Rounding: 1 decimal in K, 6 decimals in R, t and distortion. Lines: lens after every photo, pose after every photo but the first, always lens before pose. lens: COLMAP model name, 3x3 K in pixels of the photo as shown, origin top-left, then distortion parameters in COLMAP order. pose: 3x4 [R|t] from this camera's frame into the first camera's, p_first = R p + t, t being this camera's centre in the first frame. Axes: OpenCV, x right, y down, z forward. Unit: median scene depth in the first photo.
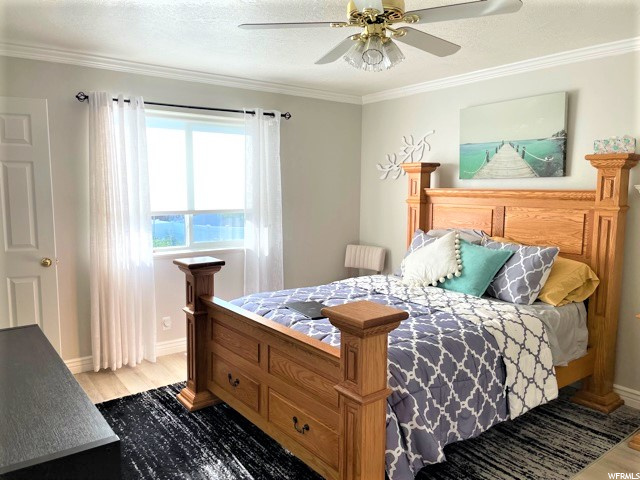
lens RADIAL K [[484.7, 0, 316.5], [0, 484.7, 238.9], [0, 0, 1]] dist [0.031225, -0.001582]
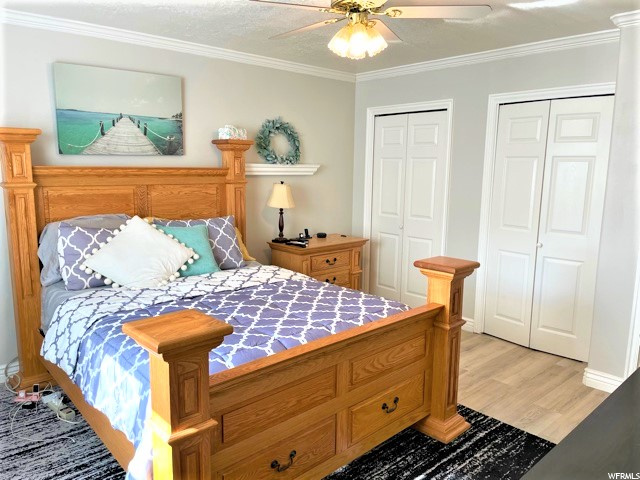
lens RADIAL K [[484.7, 0, 316.7], [0, 484.7, 242.6], [0, 0, 1]] dist [0.031225, -0.001582]
pose [[-0.094402, -0.164372, 0.981871, -0.608929], [0.100651, 0.979646, 0.173677, -0.088768], [-0.990433, 0.115221, -0.075937, 0.756544]]
